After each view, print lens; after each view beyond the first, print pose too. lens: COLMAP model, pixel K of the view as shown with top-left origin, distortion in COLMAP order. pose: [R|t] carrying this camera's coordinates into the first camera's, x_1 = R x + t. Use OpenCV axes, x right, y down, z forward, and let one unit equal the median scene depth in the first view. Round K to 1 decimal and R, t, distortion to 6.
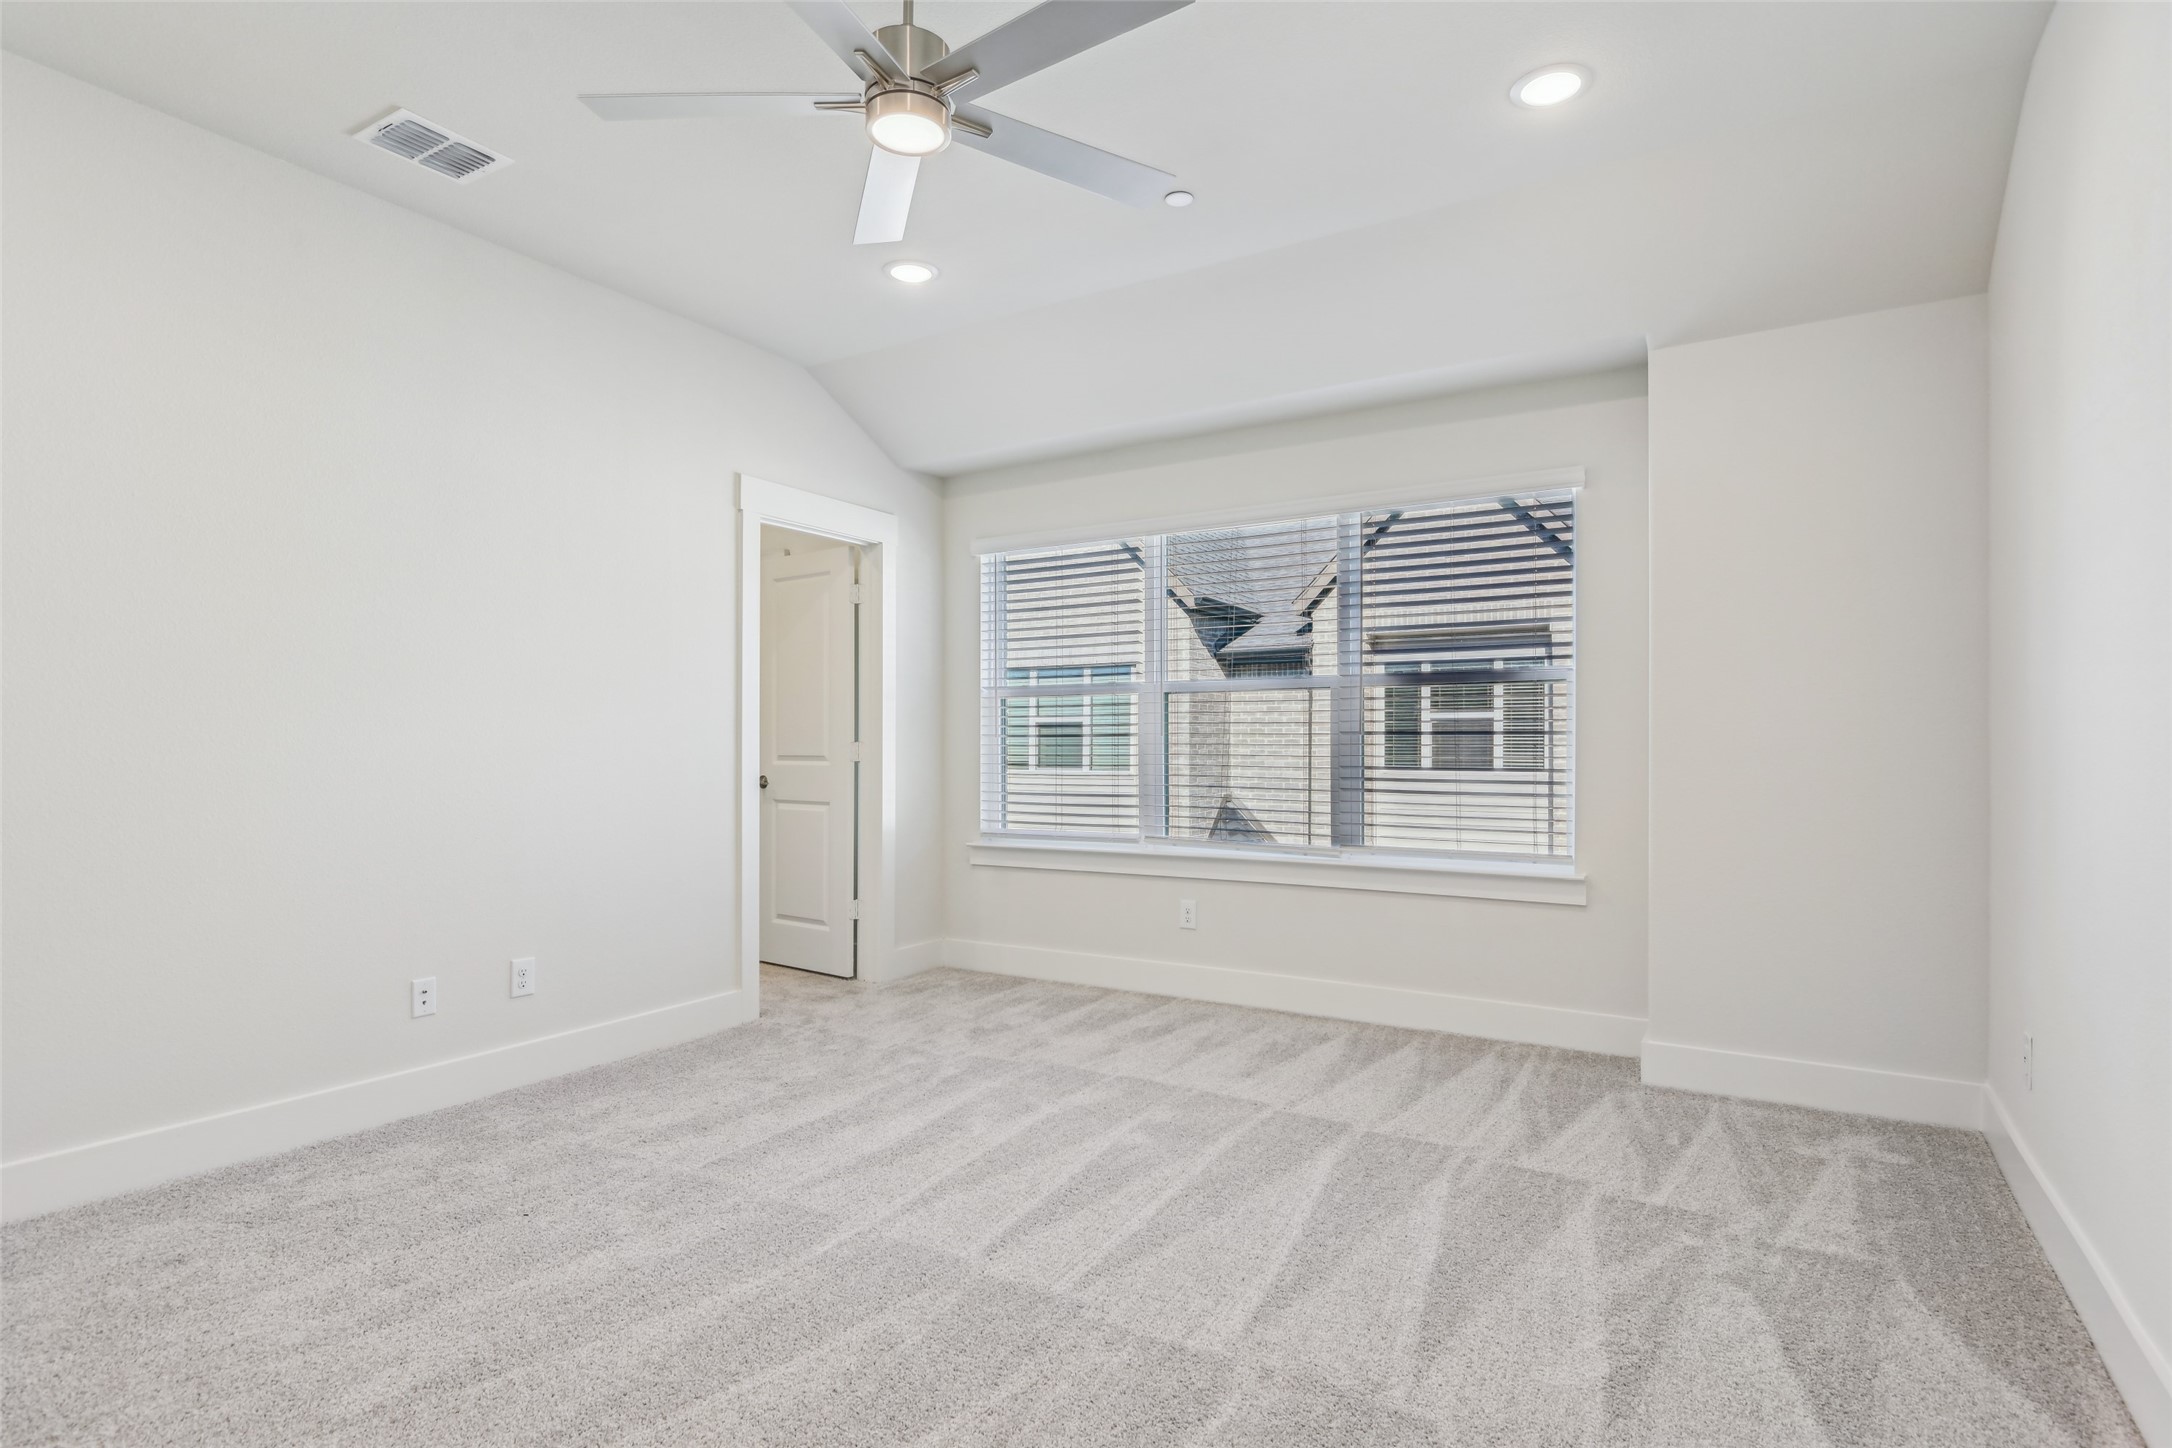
lens RADIAL K [[1135.9, 0, 1086.0], [0, 1135.9, 724.0], [0, 0, 1]] dist [-0.003934, -0.000620]
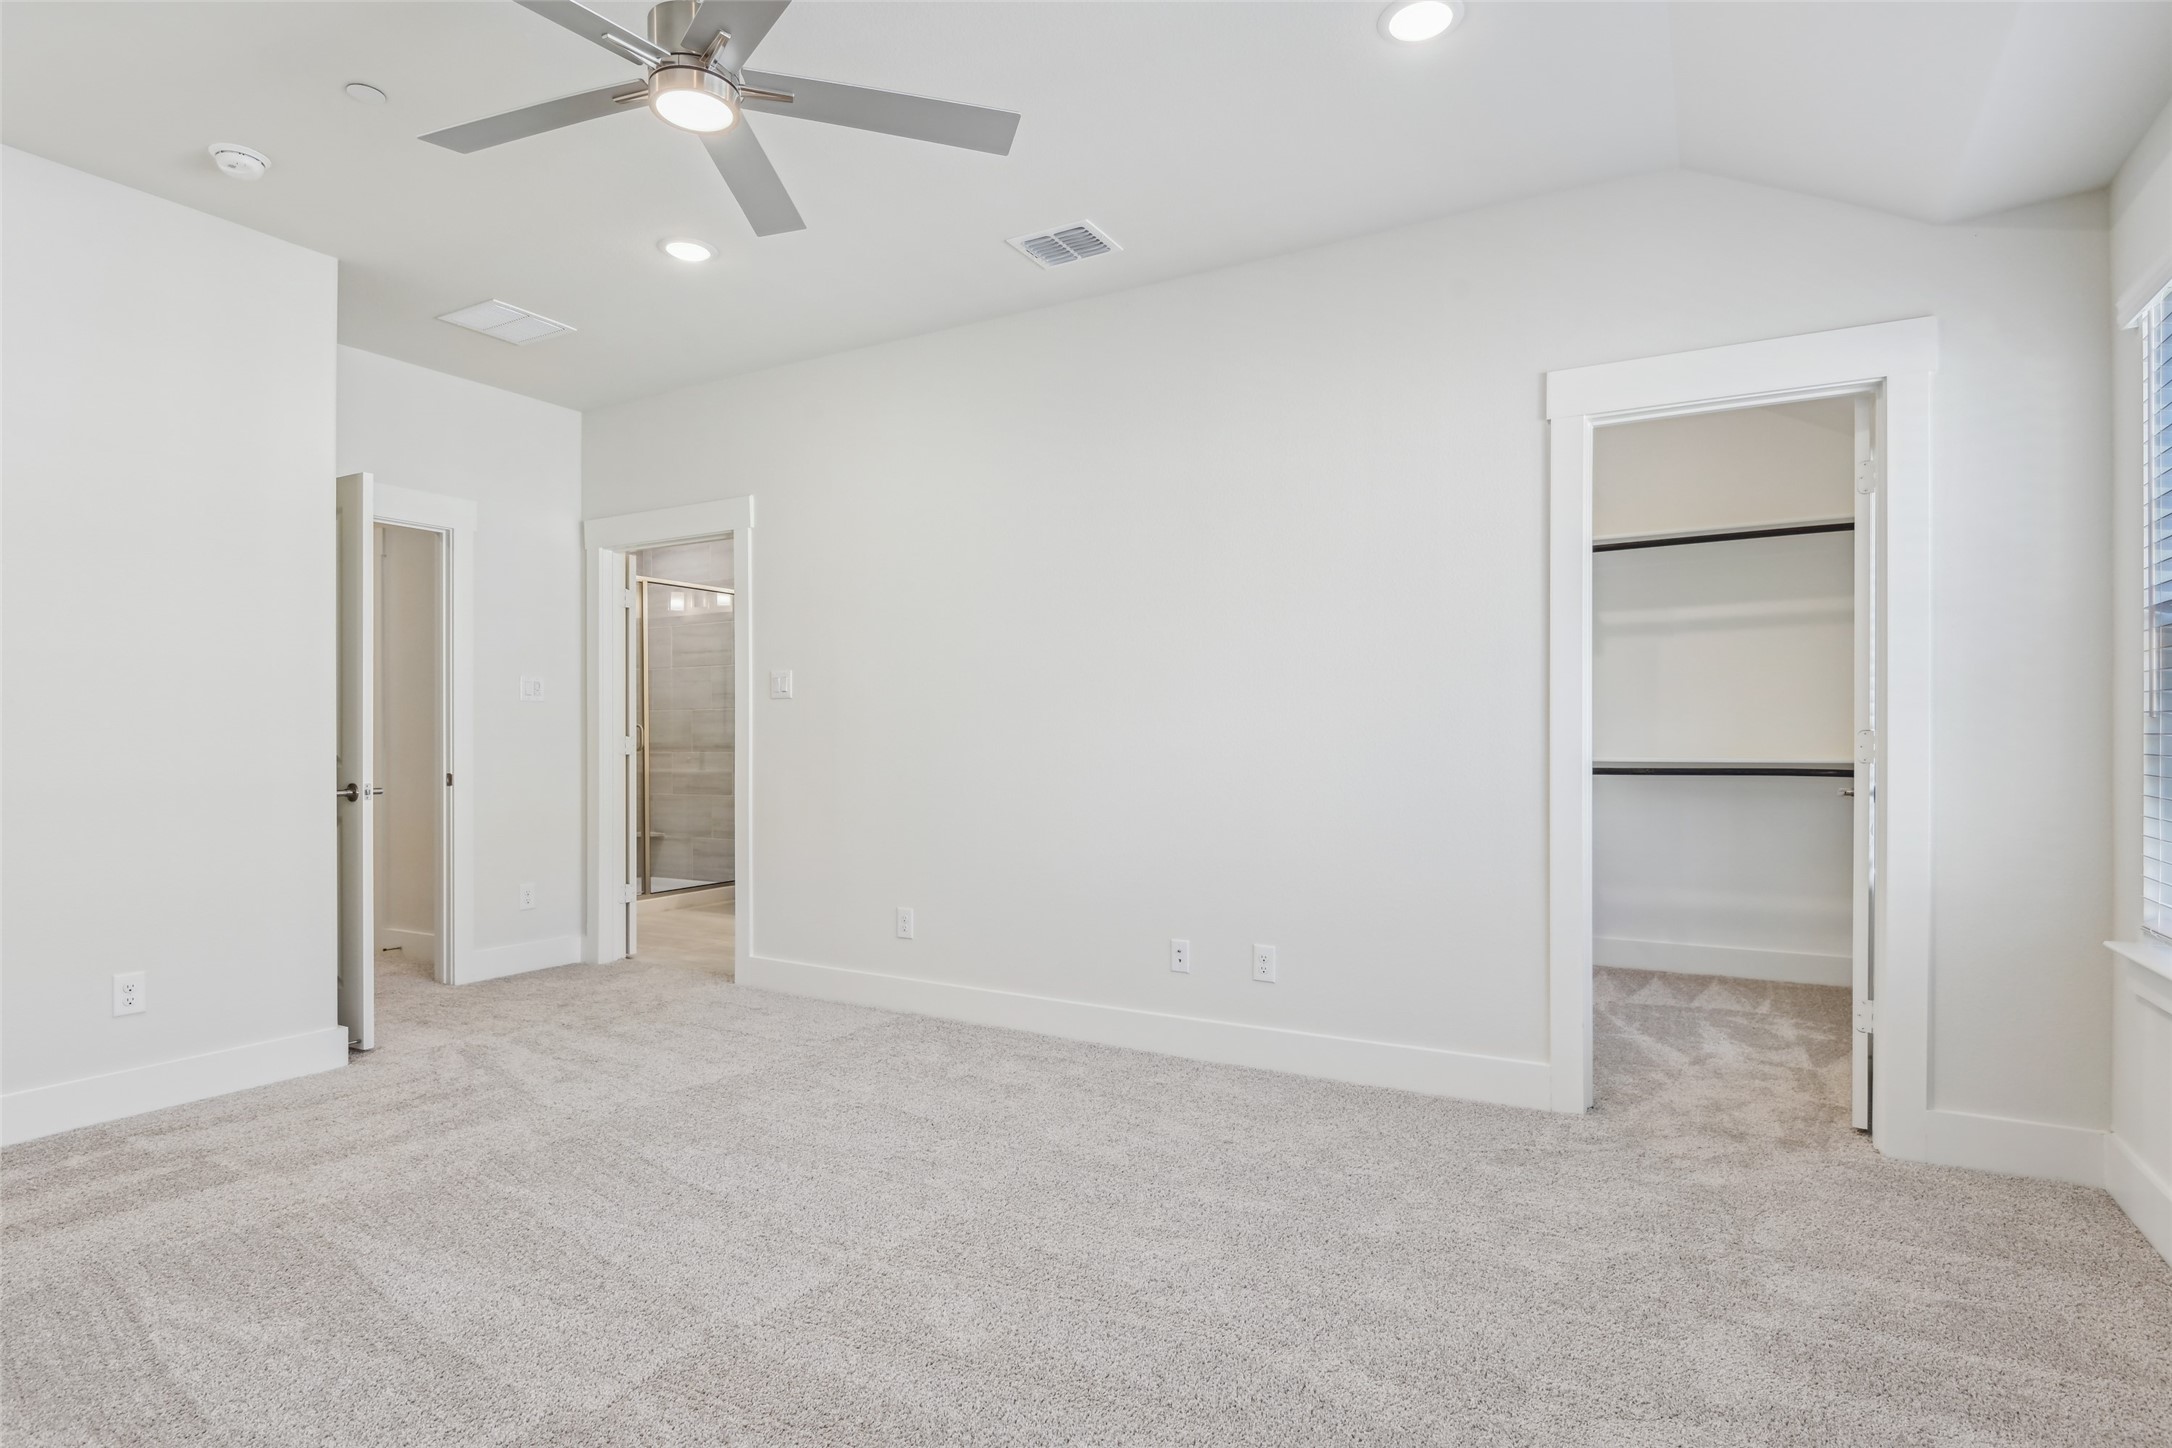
lens RADIAL K [[1135.9, 0, 1086.0], [0, 1135.9, 724.0], [0, 0, 1]] dist [-0.003934, -0.000620]
pose [[0.005523, -0.009941, -0.999935, 0.477433], [0.021681, 0.999717, -0.009819, 0.012562], [0.999750, -0.021626, 0.005737, 0.755501]]
